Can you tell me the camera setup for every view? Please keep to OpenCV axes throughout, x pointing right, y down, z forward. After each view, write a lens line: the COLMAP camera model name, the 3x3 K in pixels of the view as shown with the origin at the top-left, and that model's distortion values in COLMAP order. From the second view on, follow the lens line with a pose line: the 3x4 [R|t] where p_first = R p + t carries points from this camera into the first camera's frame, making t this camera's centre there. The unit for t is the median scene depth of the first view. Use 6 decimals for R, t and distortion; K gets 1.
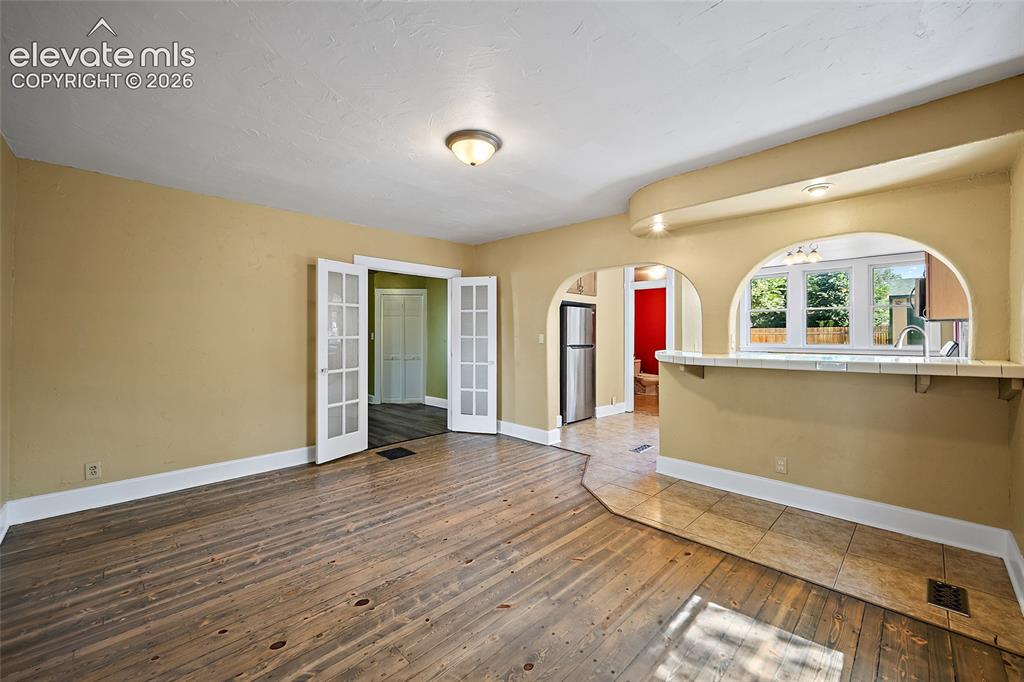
lens RADIAL K [[407.6, 0, 515.6], [0, 407.6, 333.5], [0, 0, 1]] dist [-0.001303, 0.000429]
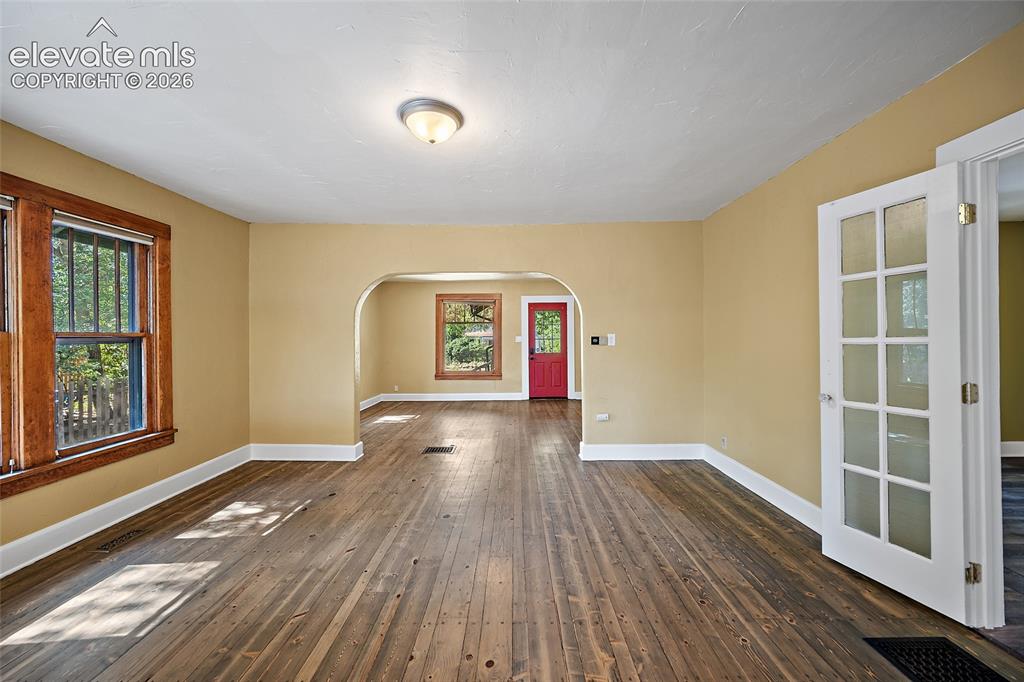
lens RADIAL K [[407.6, 0, 510.8], [0, 407.6, 338.6], [0, 0, 1]] dist [-0.001303, 0.000429]
pose [[-0.714477, 0.006295, -0.699631, 0.361643], [0.008660, 0.999962, 0.000153, 0.008682], [0.699605, -0.005949, -0.714505, 1.628823]]
